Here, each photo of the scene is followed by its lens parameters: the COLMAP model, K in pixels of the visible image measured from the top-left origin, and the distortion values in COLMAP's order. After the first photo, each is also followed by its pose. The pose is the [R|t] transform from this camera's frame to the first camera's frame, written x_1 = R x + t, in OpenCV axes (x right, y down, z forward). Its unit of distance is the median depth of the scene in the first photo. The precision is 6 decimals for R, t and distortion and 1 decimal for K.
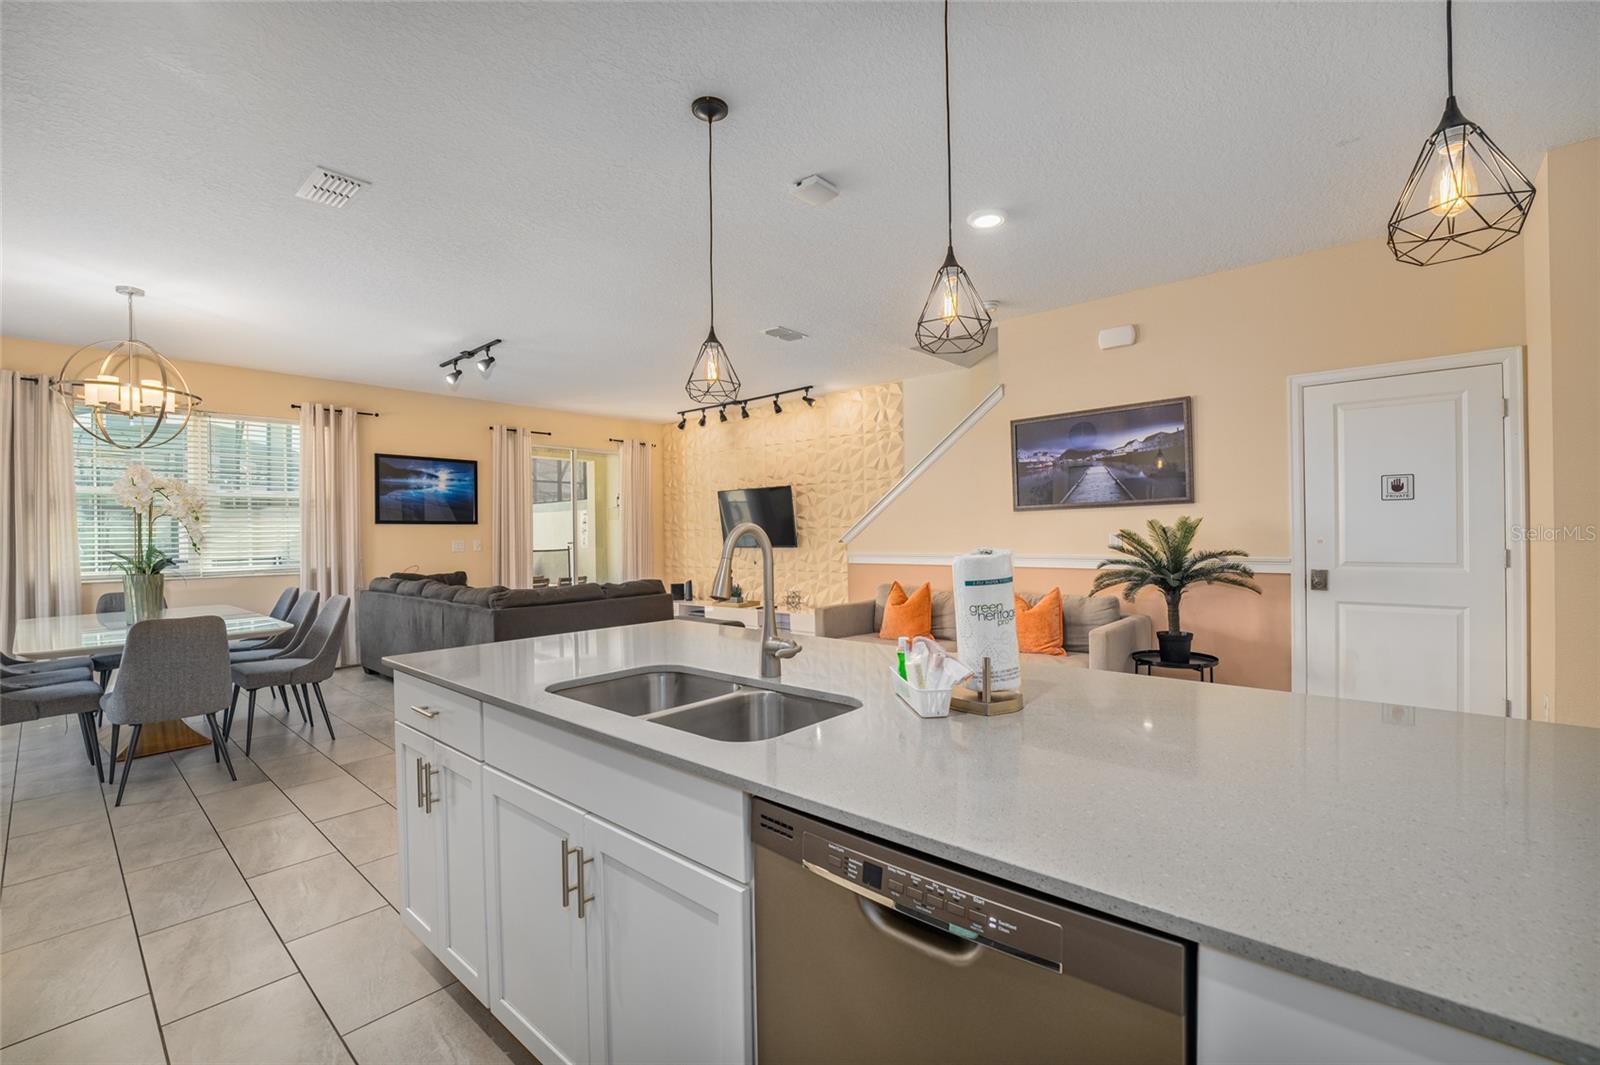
lens RADIAL K [[680.1, 0, 800.0], [0, 680.1, 532.5], [0, 0, 1]] dist [-0.012466, -0.000062]
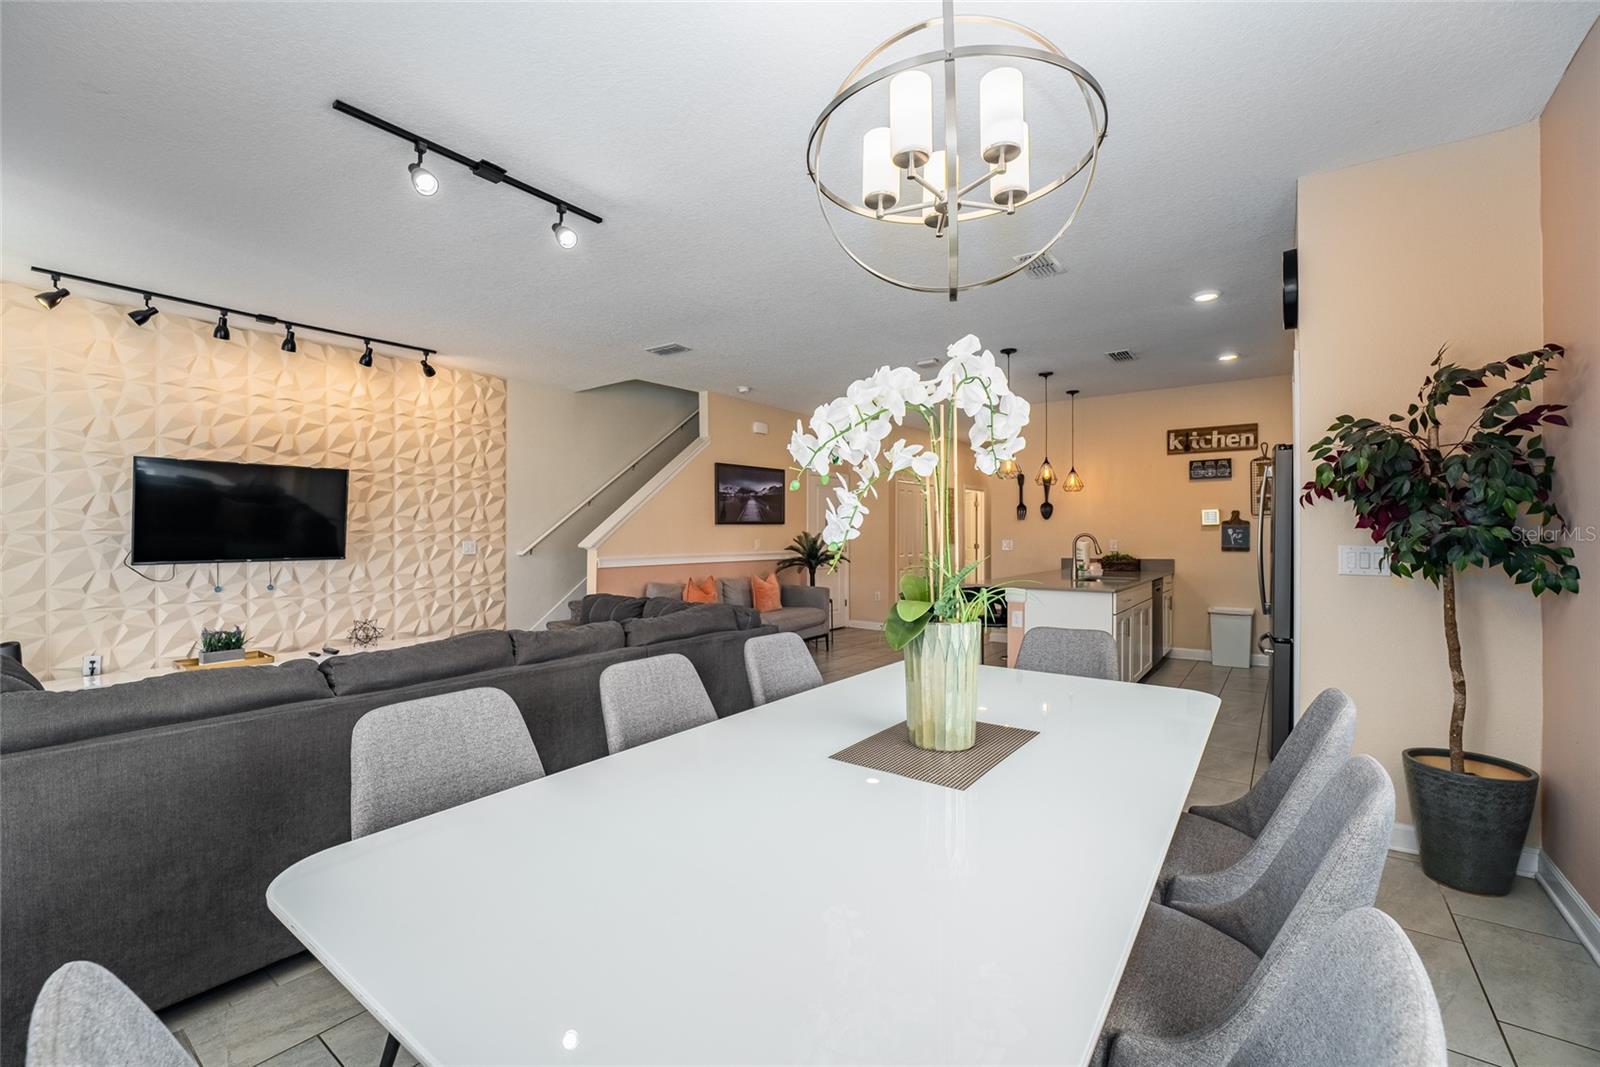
lens RADIAL K [[673.6, 0, 800.0], [0, 673.6, 533.5], [0, 0, 1]] dist [-0.029470, 0.005625]
pose [[-0.075614, 0.022228, 0.996889, -0.781646], [0.004810, 0.999748, -0.021927, 0.013971], [-0.997126, 0.003137, -0.075701, 0.640716]]
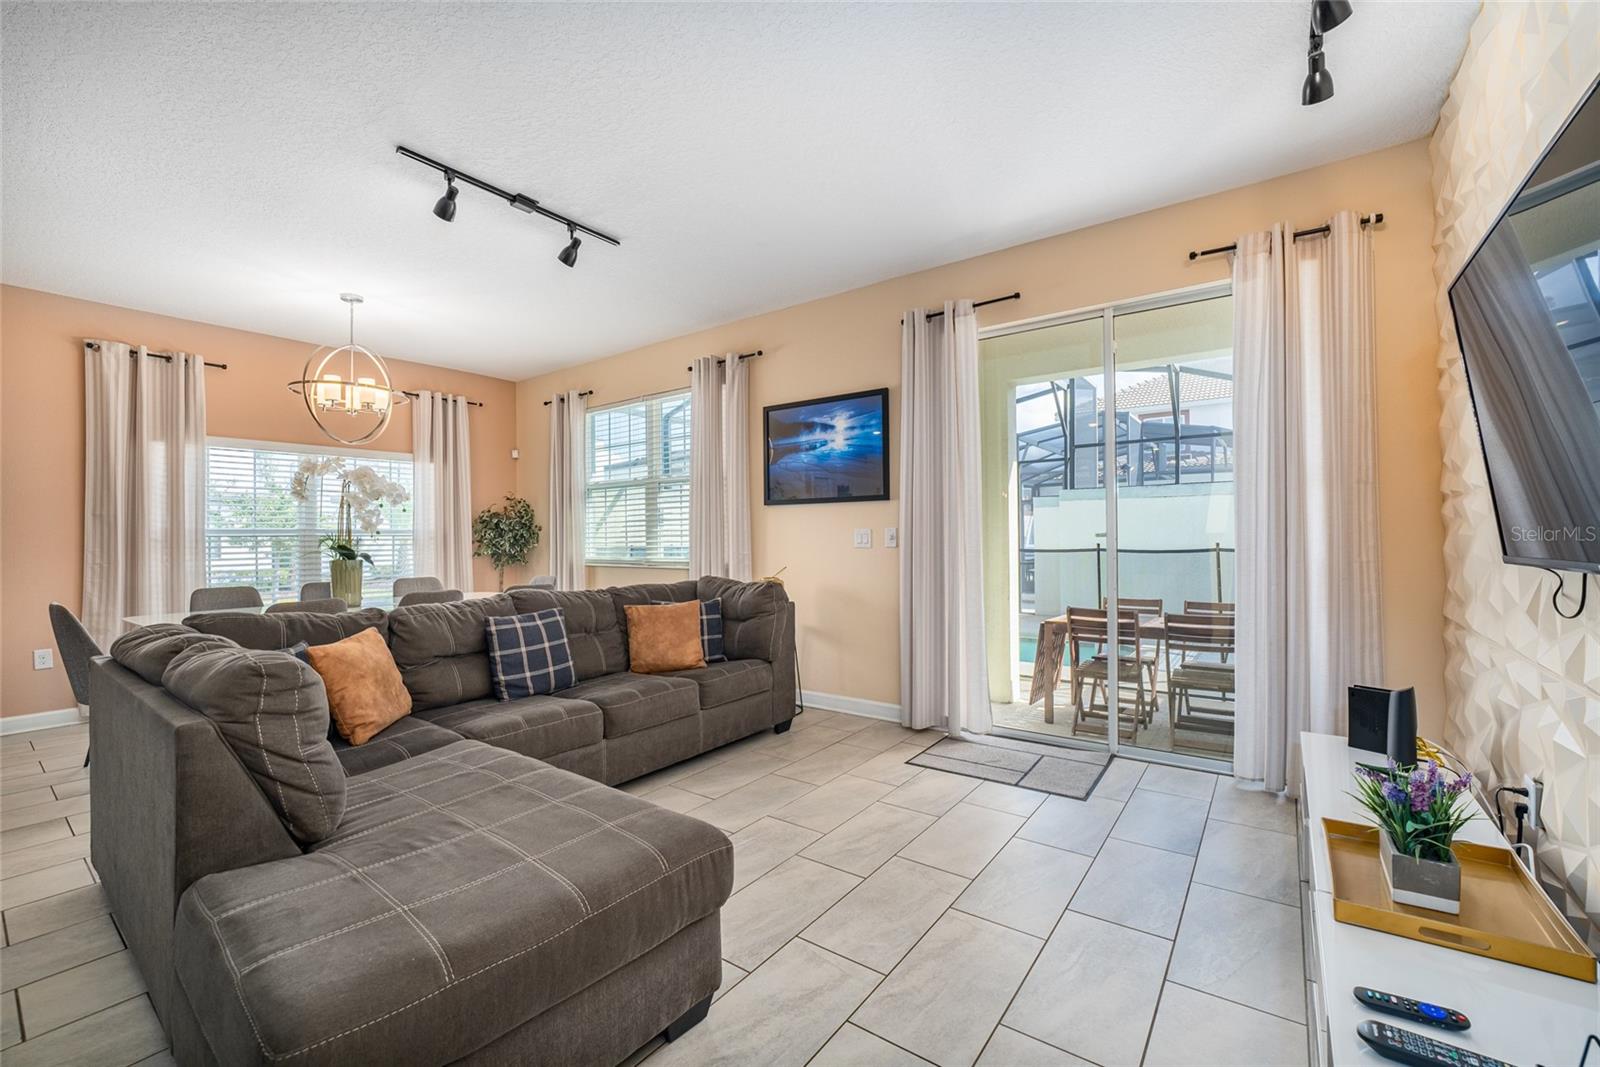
lens RADIAL K [[649.2, 0, 800.0], [0, 649.2, 533.5], [0, 0, 1]] dist [-0.026350, 0.004854]
pose [[0.083252, 0.006018, -0.996510, 0.061619], [0.010113, 0.999925, 0.006884, 0.012505], [0.996477, -0.010651, 0.083185, 0.941810]]
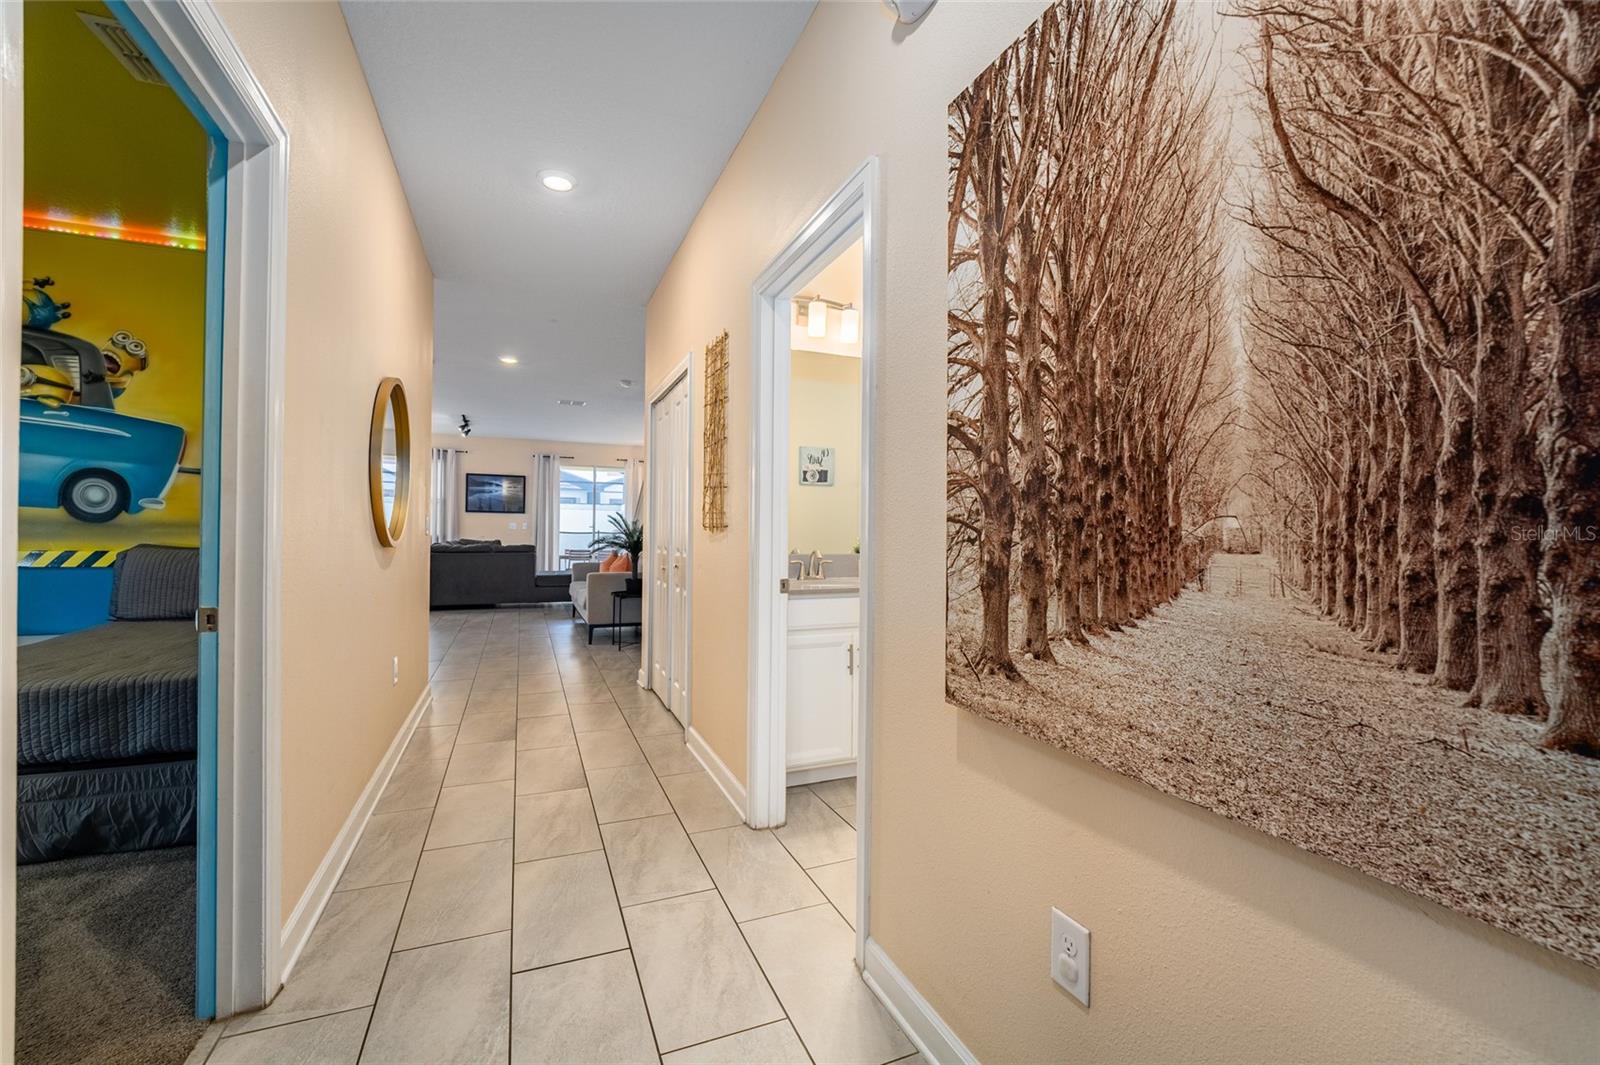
lens RADIAL K [[649.2, 0, 800.0], [0, 649.2, 532.5], [0, 0, 1]] dist [-0.026350, 0.004854]
pose [[0.902268, 0.025875, -0.430399, 0.890641], [-0.026695, 0.999635, 0.004133, 0.010542], [0.430349, 0.007760, 0.902629, -0.165463]]
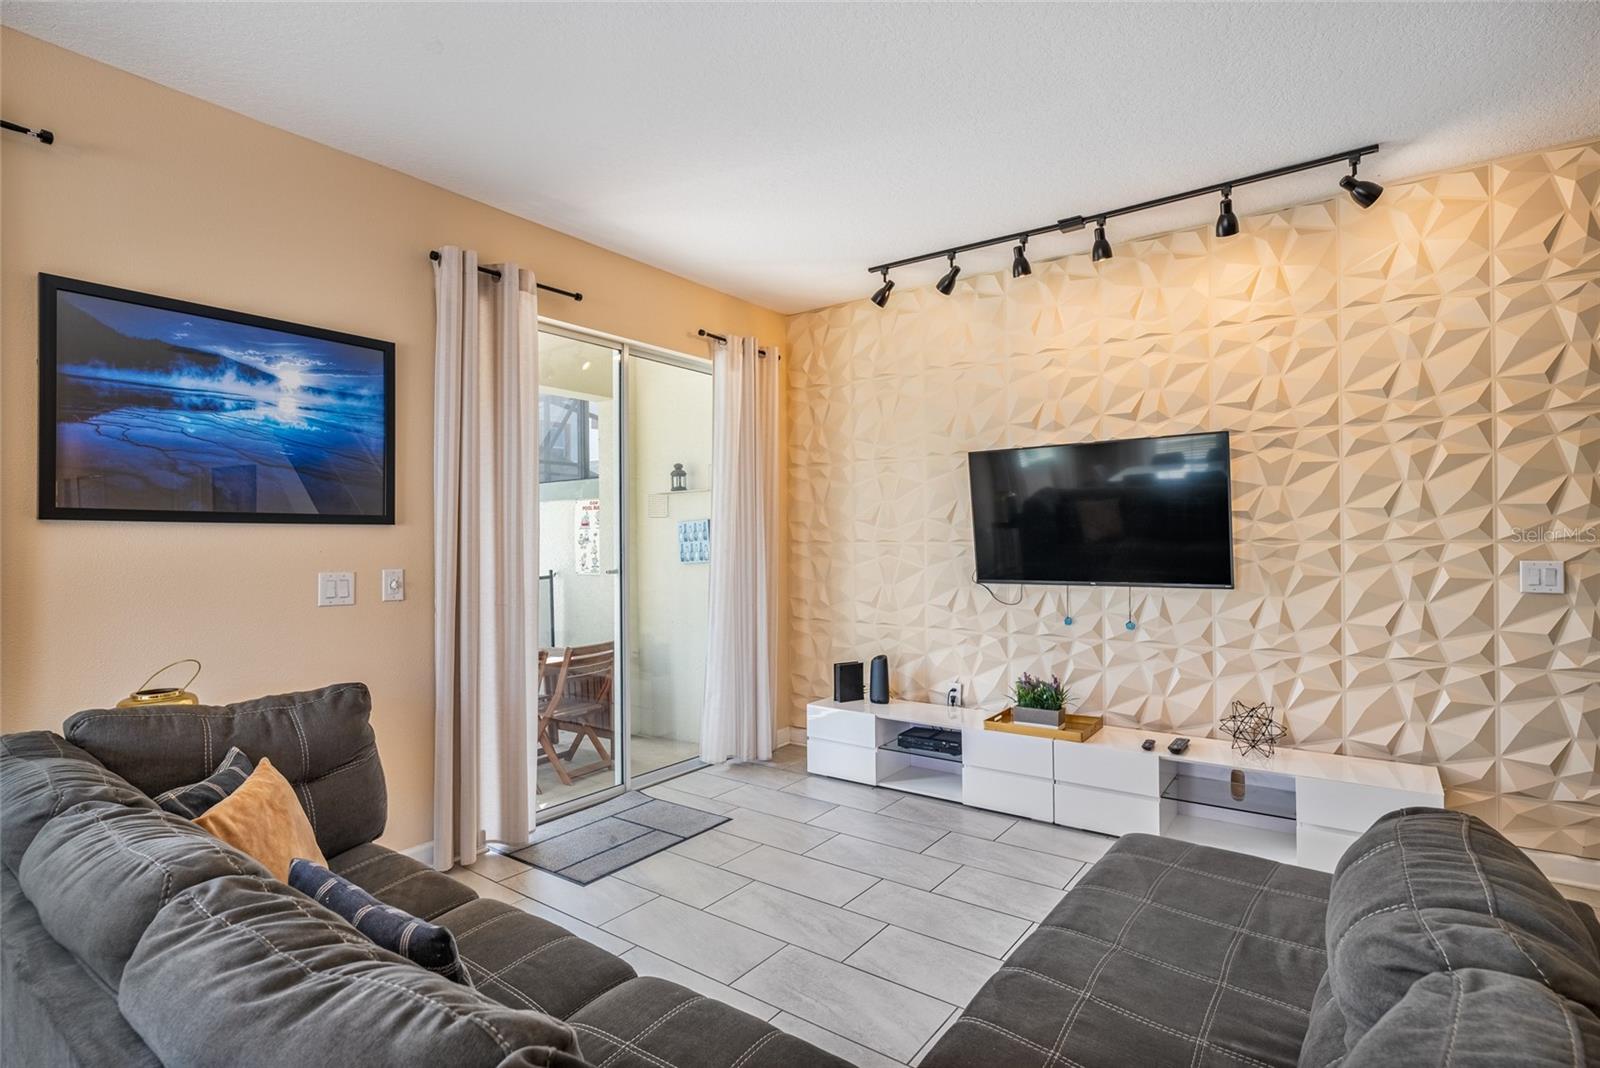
lens RADIAL K [[780.9, 0, 800.0], [0, 780.9, 534.0], [0, 0, 1]] dist [-0.007410, 0.000075]
pose [[0.996457, 0.006862, 0.083826, -0.320674], [-0.006402, 0.999963, -0.005752, -0.006315], [-0.083863, 0.005195, 0.996464, 0.621192]]
